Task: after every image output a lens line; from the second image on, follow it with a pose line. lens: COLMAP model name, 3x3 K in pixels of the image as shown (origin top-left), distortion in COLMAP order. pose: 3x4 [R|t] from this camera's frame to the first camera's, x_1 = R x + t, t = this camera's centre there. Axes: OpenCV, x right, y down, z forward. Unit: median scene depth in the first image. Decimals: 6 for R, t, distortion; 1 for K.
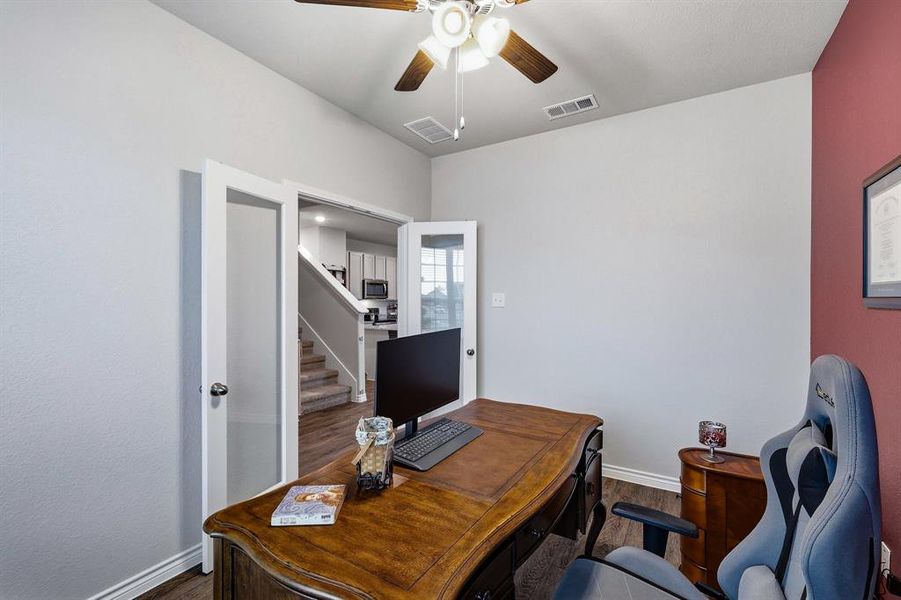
lens RADIAL K [[395.3, 0, 451.0], [0, 395.3, 296.8], [0, 0, 1]] dist [0.002604, 0.000288]
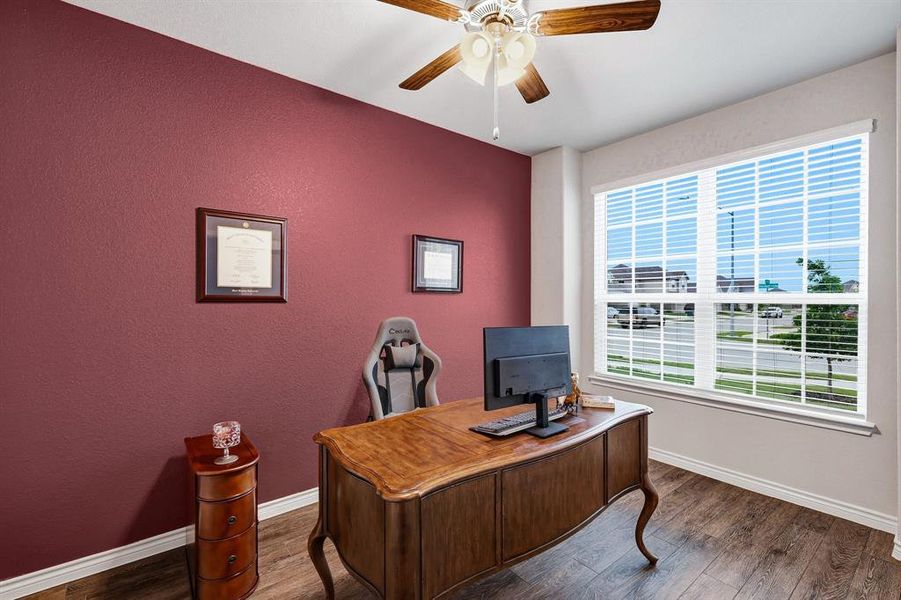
lens RADIAL K [[395.3, 0, 450.3], [0, 395.3, 300.4], [0, 0, 1]] dist [0.002604, 0.000288]
pose [[-0.933252, -0.009764, 0.359089, -0.230144], [-0.013154, 0.999889, -0.007000, 0.016484], [-0.358981, -0.011256, -0.933277, 1.882695]]
